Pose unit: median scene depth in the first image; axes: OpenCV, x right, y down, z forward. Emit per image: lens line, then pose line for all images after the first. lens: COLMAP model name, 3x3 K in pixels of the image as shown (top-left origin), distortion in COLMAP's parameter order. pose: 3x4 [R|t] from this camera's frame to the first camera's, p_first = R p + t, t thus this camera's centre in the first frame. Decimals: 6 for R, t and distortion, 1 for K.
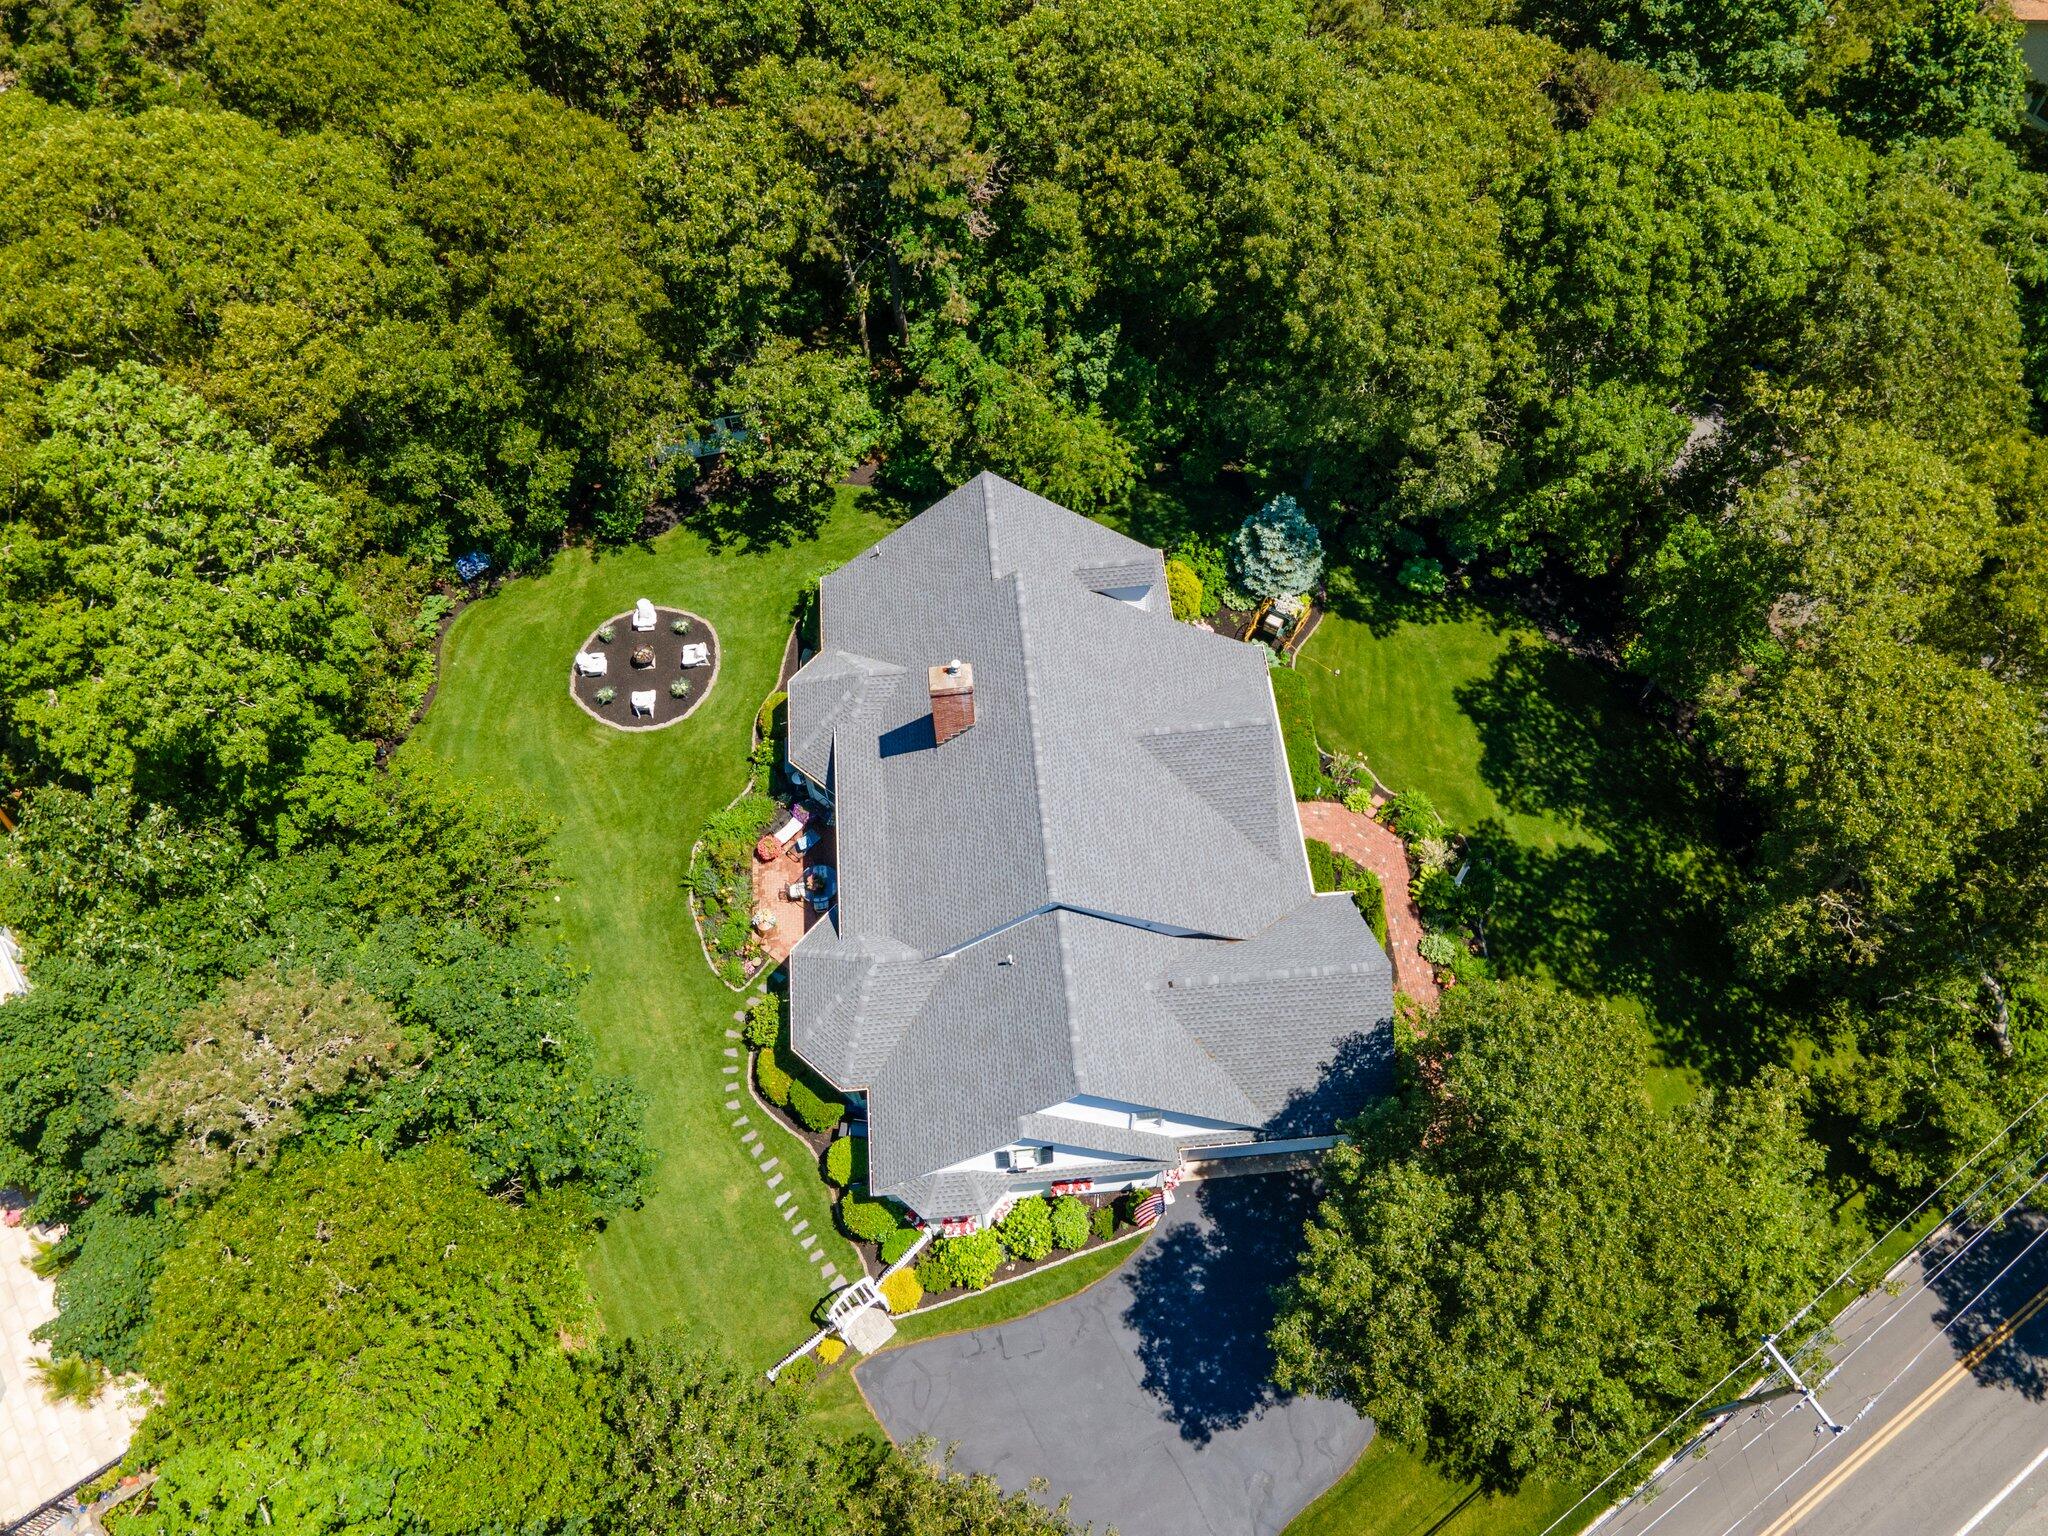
lens RADIAL K [[1563.5, 0, 1024.0], [0, 1563.5, 768.0], [0, 0, 1]] dist [0.007075, -0.003575]
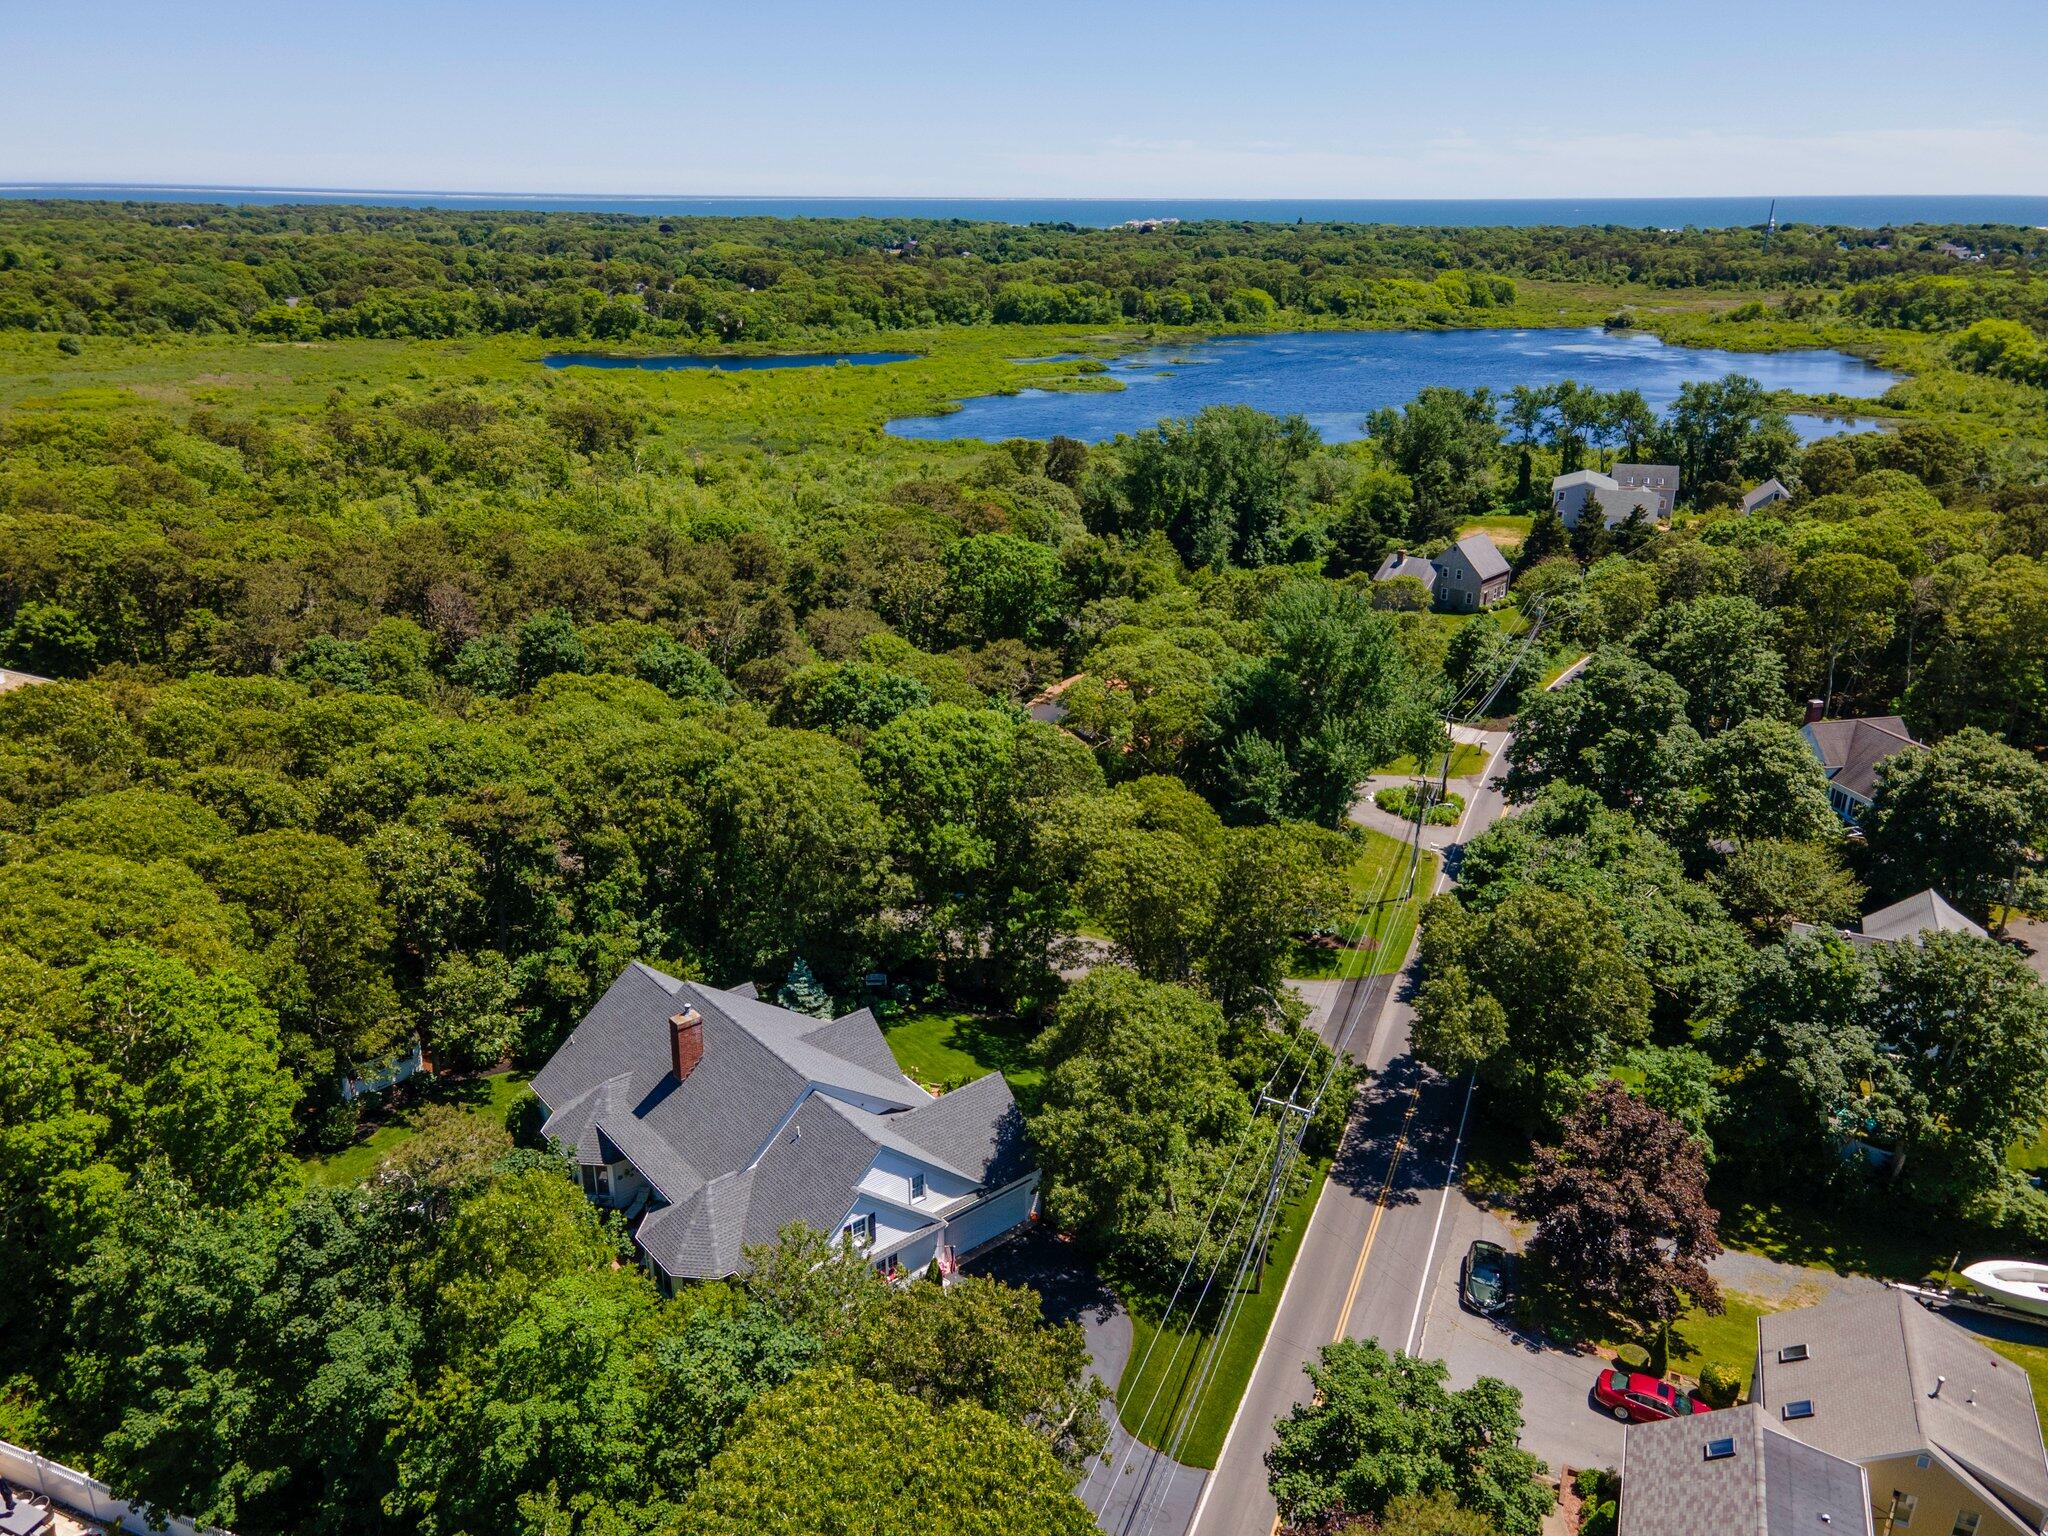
lens RADIAL K [[1563.5, 0, 1024.0], [0, 1563.5, 768.0], [0, 0, 1]] dist [0.007075, -0.003575]
pose [[0.822494, -0.175016, 0.541178, -0.500454], [0.470761, 0.743450, -0.475042, 0.576036], [-0.319199, 0.645485, 0.693874, -0.336899]]
